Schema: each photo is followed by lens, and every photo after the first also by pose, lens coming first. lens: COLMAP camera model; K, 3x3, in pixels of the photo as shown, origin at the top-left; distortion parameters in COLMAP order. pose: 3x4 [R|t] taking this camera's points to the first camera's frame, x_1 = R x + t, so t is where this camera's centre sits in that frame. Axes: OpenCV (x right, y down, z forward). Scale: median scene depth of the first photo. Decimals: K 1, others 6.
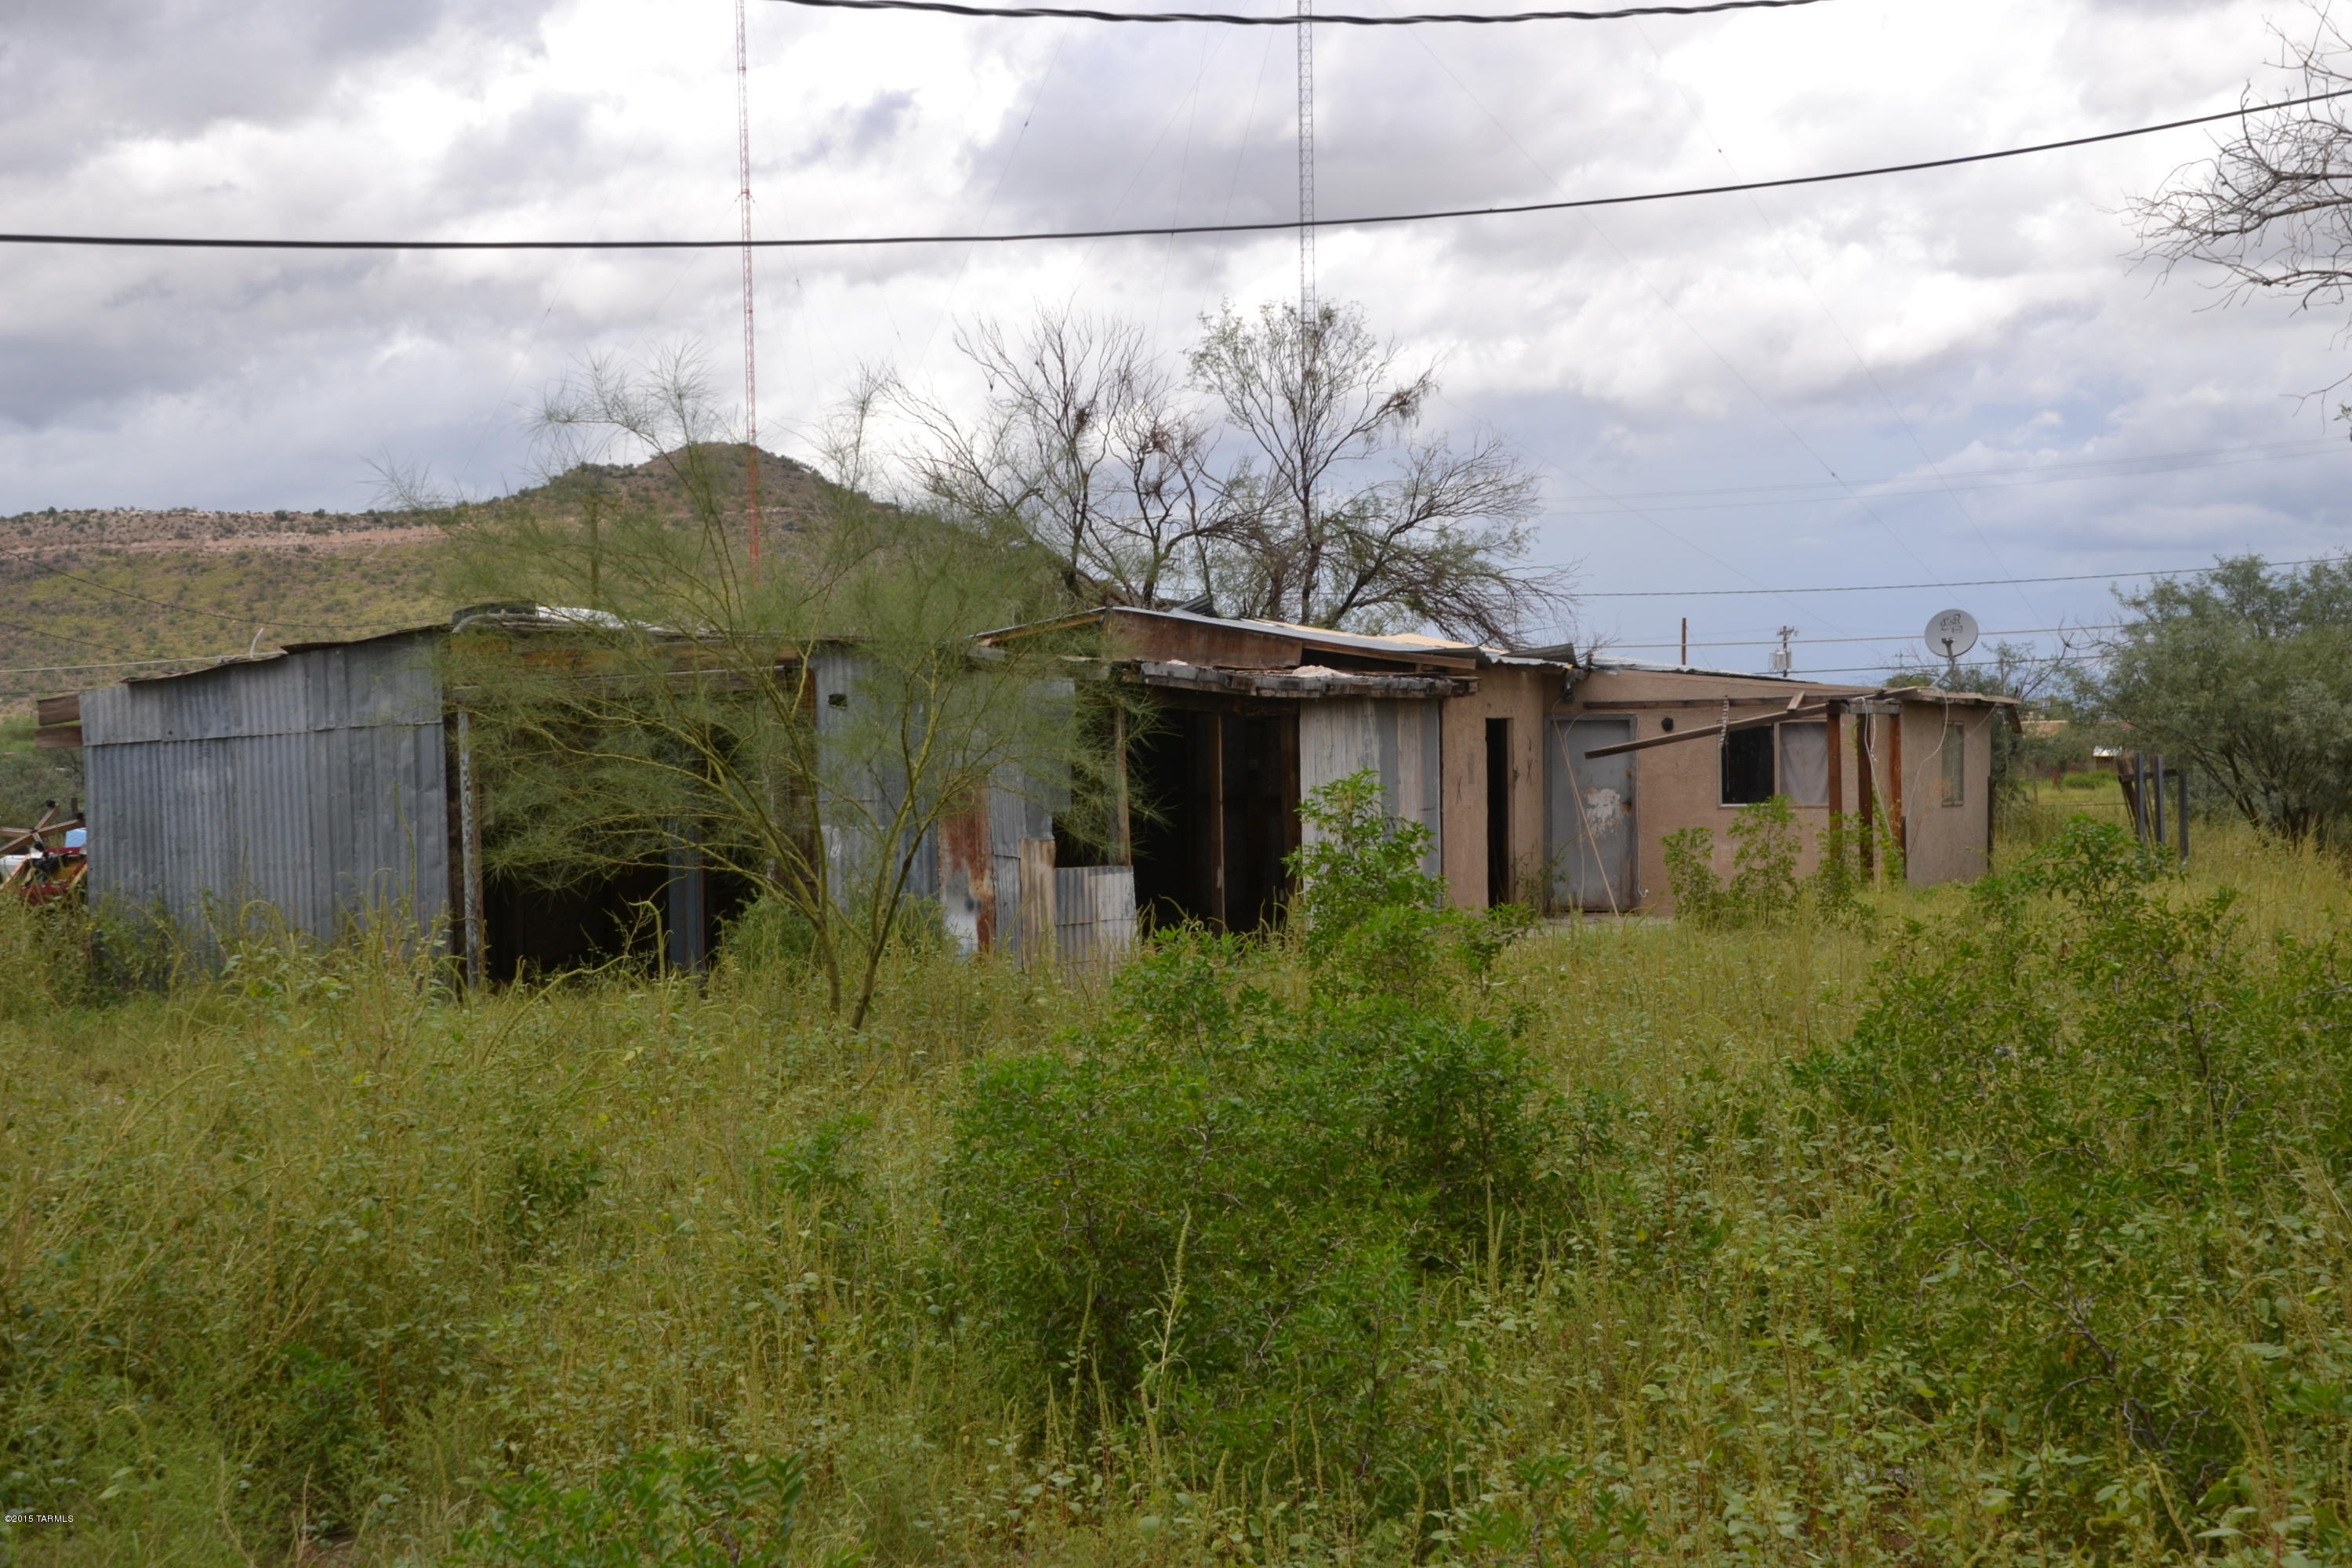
lens RADIAL K [[3479.8, 0, 1176.0], [0, 3479.8, 784.0], [0, 0, 1]] dist [0.005334, 0.002099]
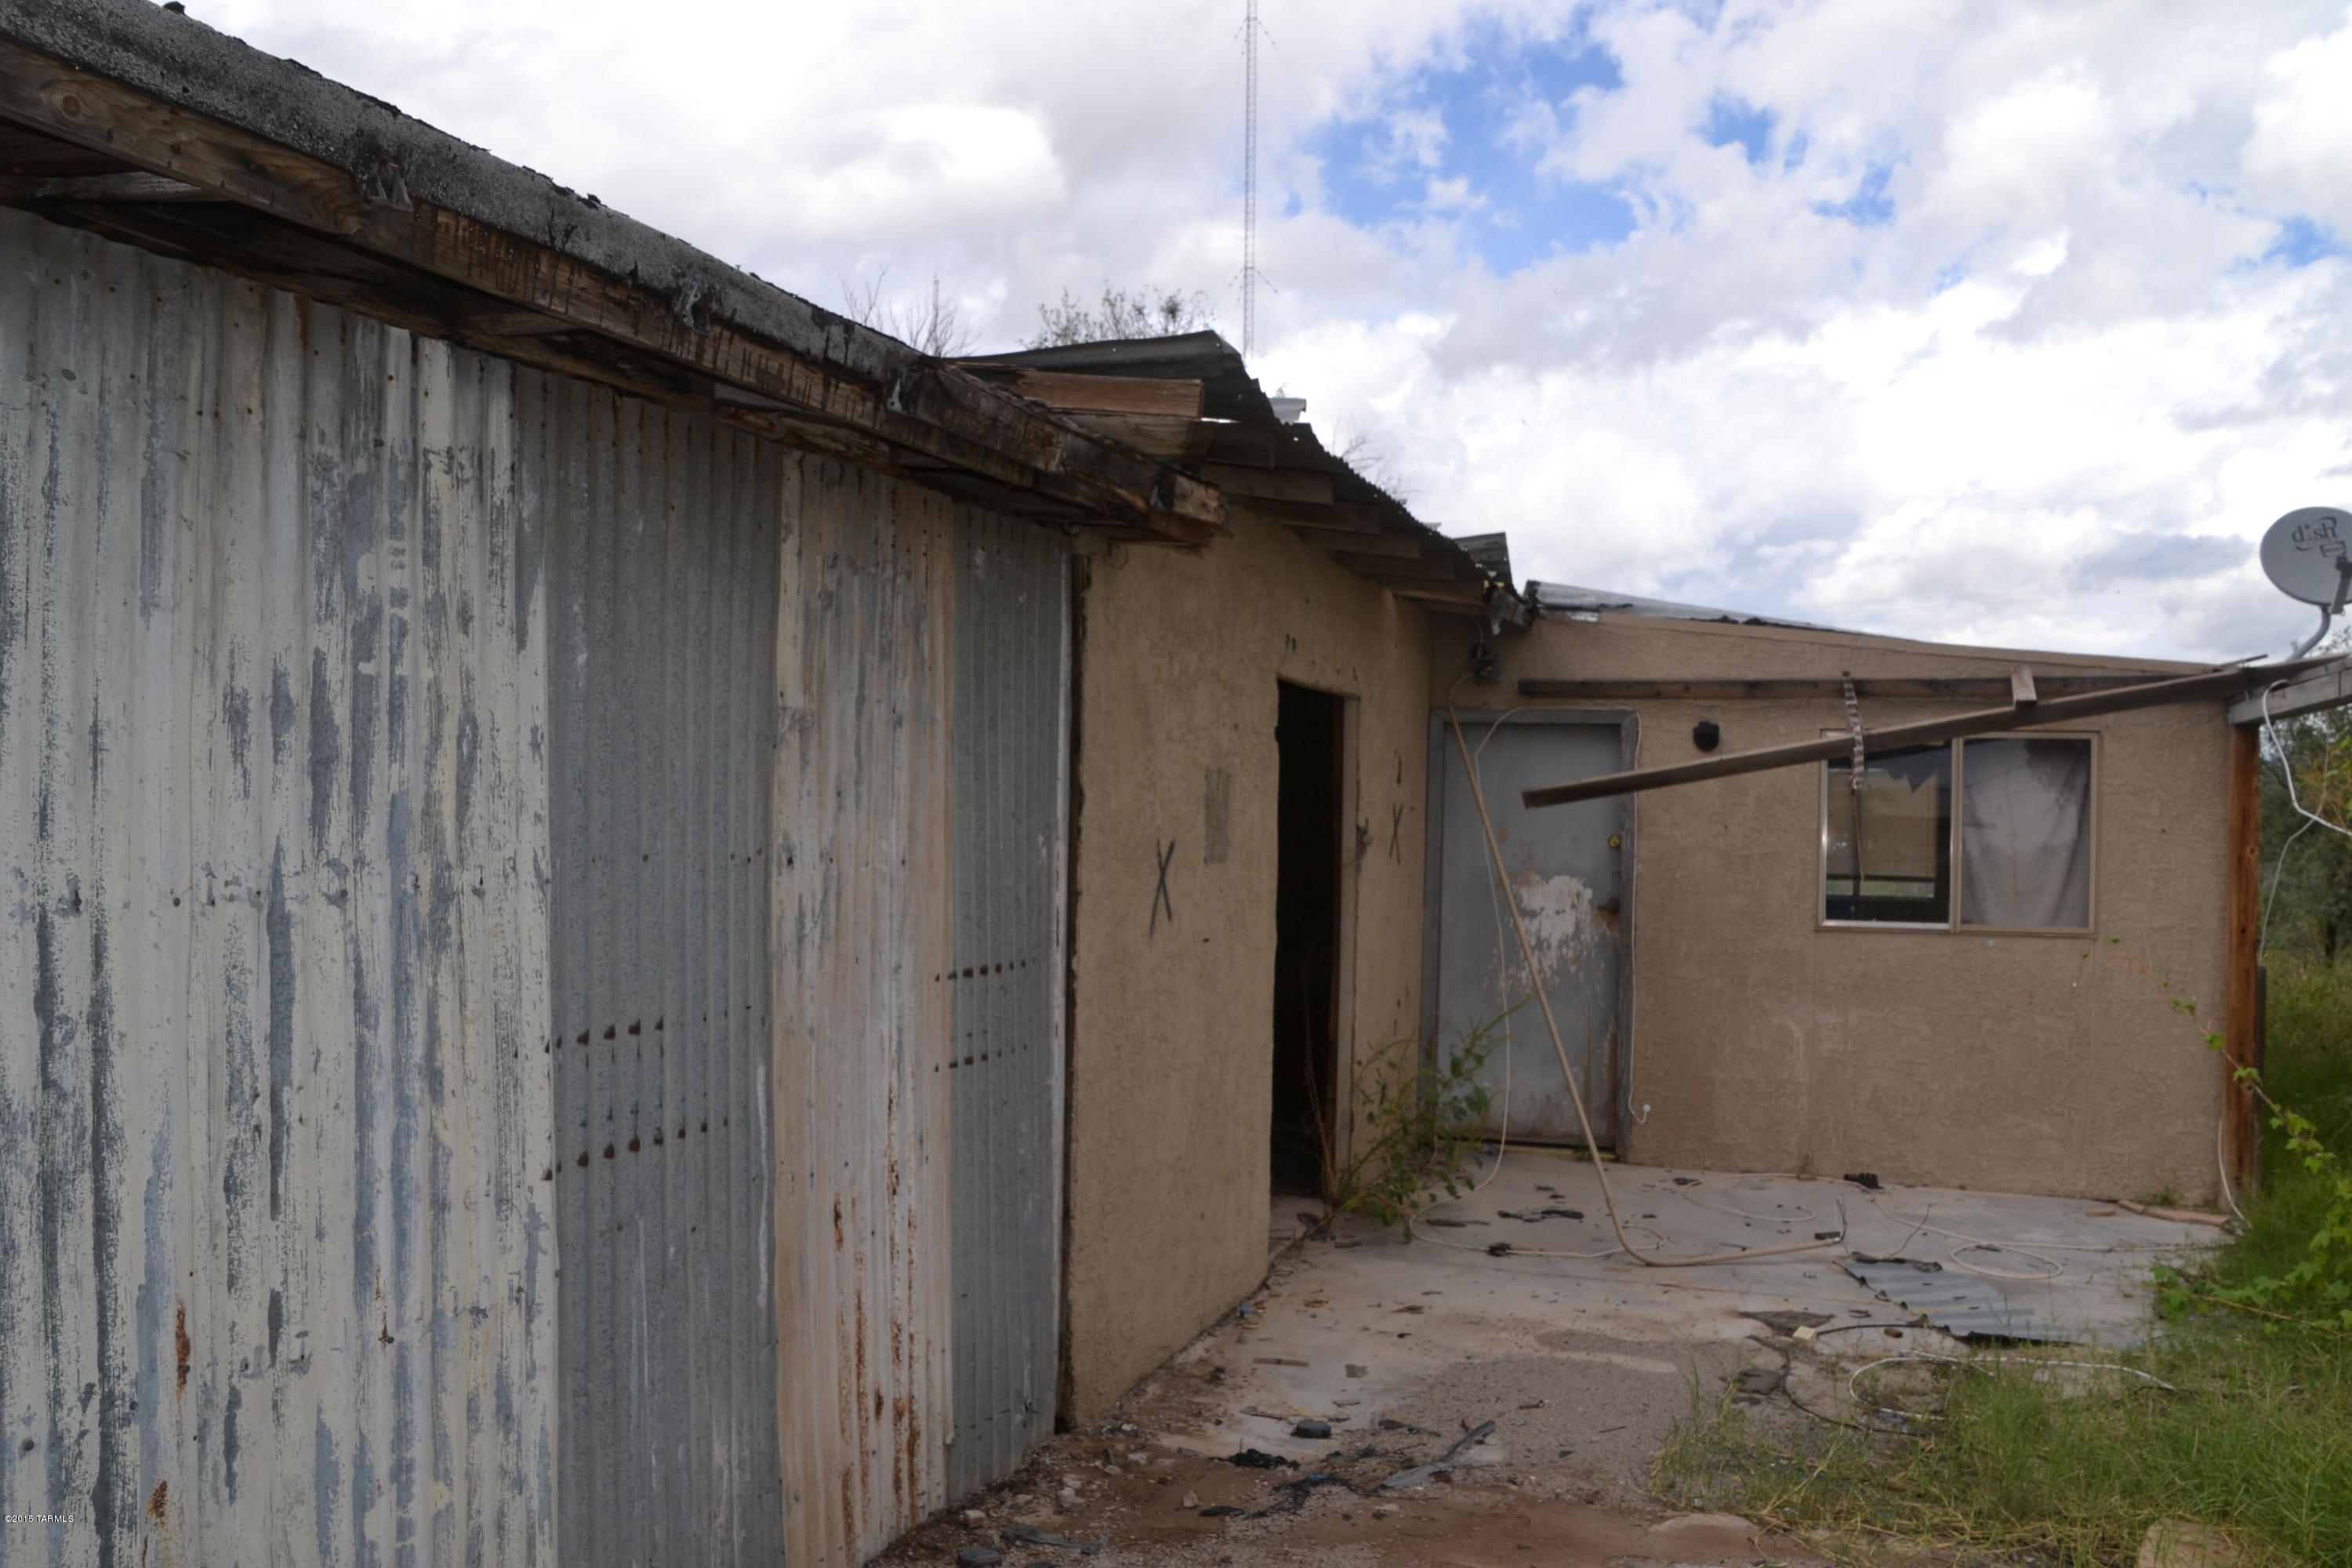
lens RADIAL K [[1824.2, 0, 1224.6], [0, 1824.2, 845.0], [0, 0, 1]] dist [-0.140319, 0.108042]
pose [[0.999485, 0.028516, 0.014743, 0.077085], [-0.028612, 0.999571, 0.006328, -0.002878], [-0.014556, -0.006746, 0.999871, 0.774005]]
